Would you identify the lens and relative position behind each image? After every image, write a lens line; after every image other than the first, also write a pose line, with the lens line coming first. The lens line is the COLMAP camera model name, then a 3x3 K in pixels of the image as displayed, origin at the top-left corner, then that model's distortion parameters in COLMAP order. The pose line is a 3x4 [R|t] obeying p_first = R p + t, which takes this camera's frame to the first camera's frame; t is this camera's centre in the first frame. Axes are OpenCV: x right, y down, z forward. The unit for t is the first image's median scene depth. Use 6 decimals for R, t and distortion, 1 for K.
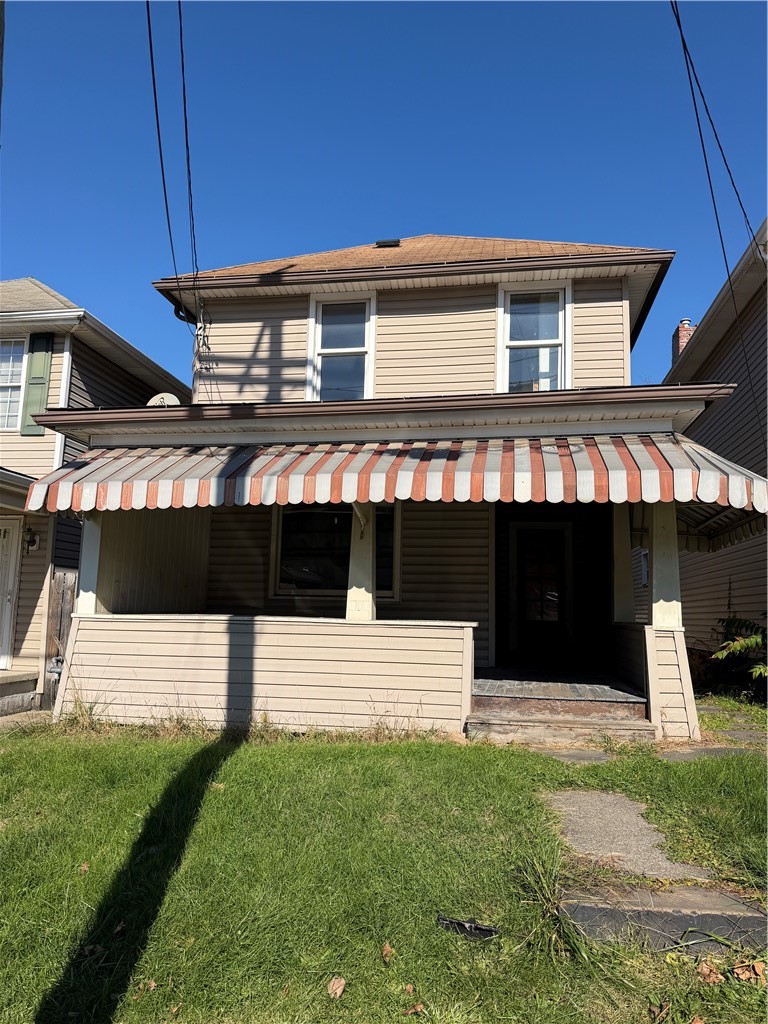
lens RADIAL K [[732.6, 0, 377.8], [0, 732.6, 510.0], [0, 0, 1]] dist [0.064487, -0.001570]
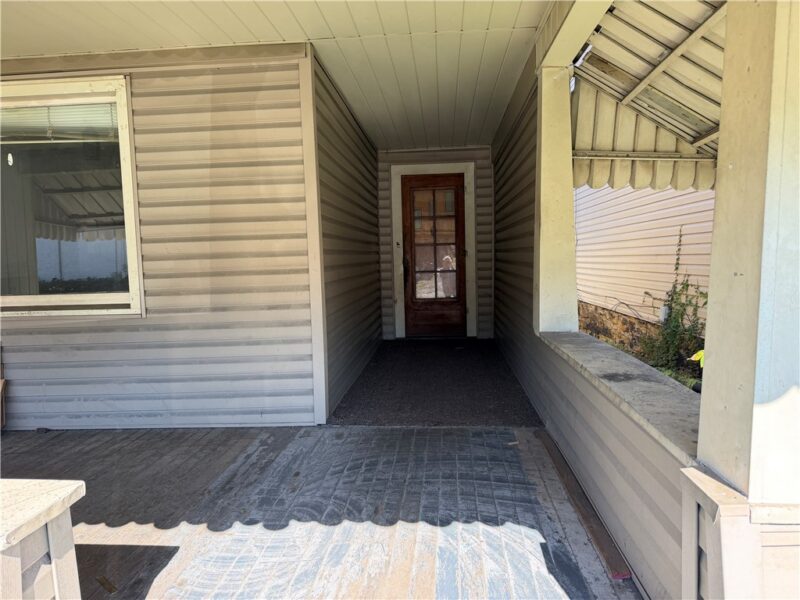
lens RADIAL K [[572.4, 0, 402.6], [0, 572.4, 302.7], [0, 0, 1]] dist [0.064487, -0.001570]
pose [[0.991845, -0.063014, 0.110783, 0.167365], [0.037478, 0.974995, 0.219044, 0.034487], [-0.121816, -0.213106, 0.969405, 0.580540]]
